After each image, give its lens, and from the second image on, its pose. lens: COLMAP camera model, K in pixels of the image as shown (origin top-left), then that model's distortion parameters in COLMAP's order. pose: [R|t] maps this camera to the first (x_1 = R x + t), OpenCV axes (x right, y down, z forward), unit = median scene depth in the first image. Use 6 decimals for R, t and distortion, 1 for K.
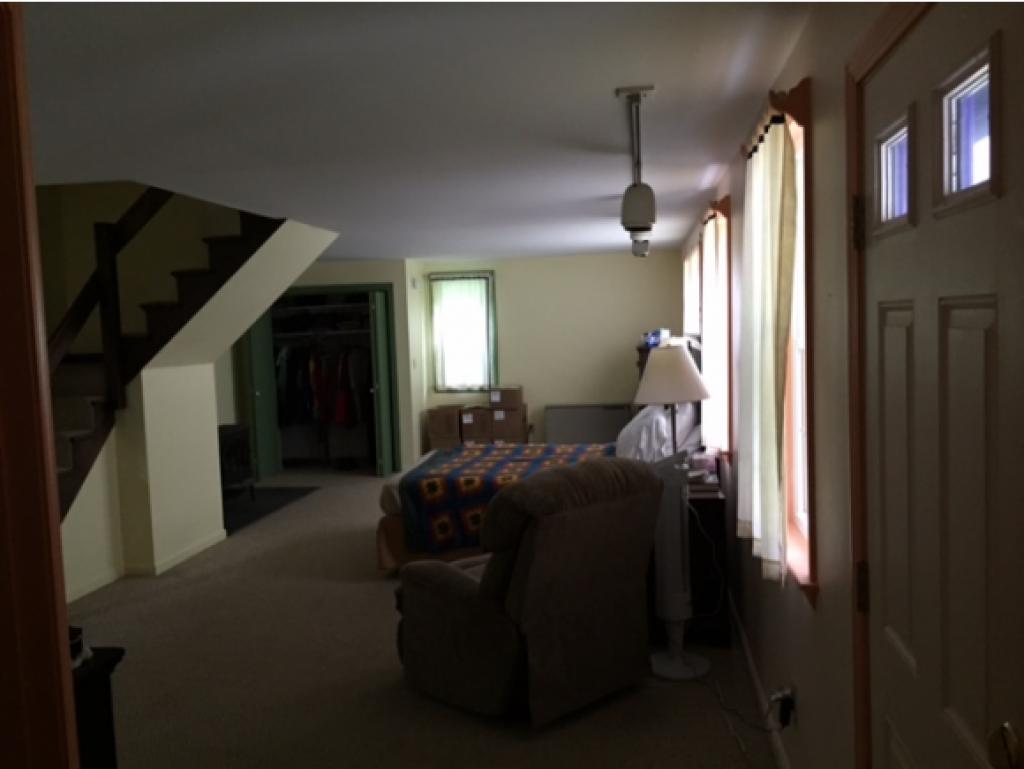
lens RADIAL K [[883.4, 0, 513.4], [0, 883.4, 383.8], [0, 0, 1]] dist [0.088621, -0.119215]
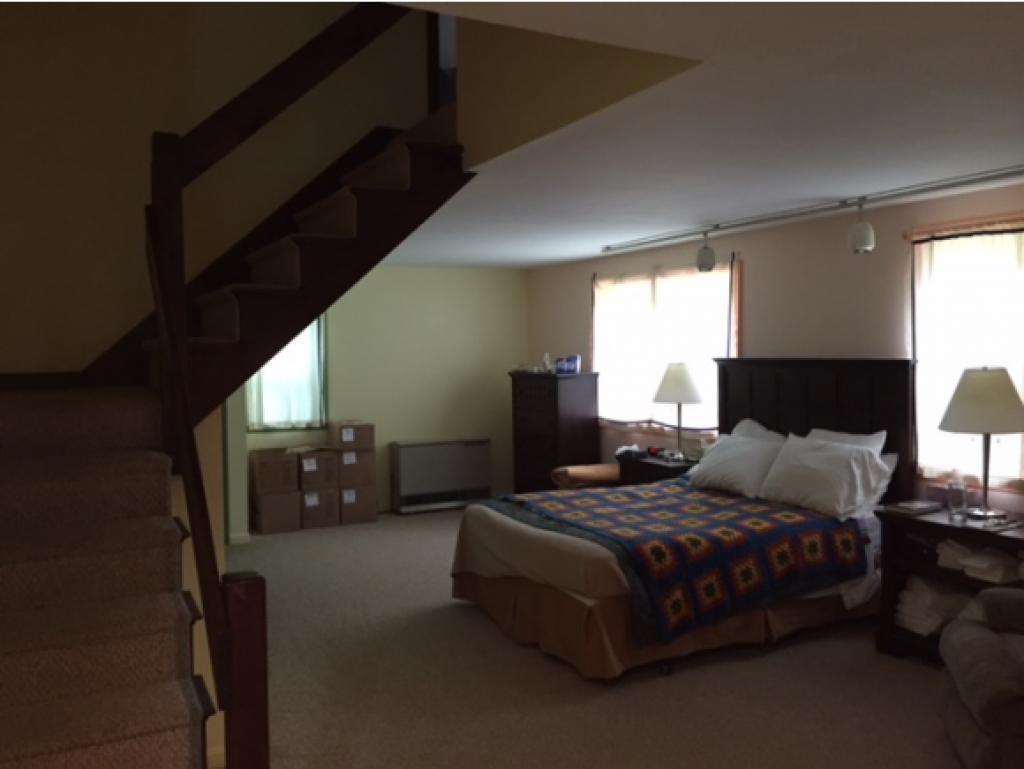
lens RADIAL K [[883.4, 0, 512.3], [0, 883.4, 383.5], [0, 0, 1]] dist [0.088621, -0.119215]
pose [[0.811404, 0.004774, 0.584467, -0.363671], [0.017942, 0.999292, -0.033070, -0.002686], [-0.584211, 0.037320, 0.810743, 0.263061]]
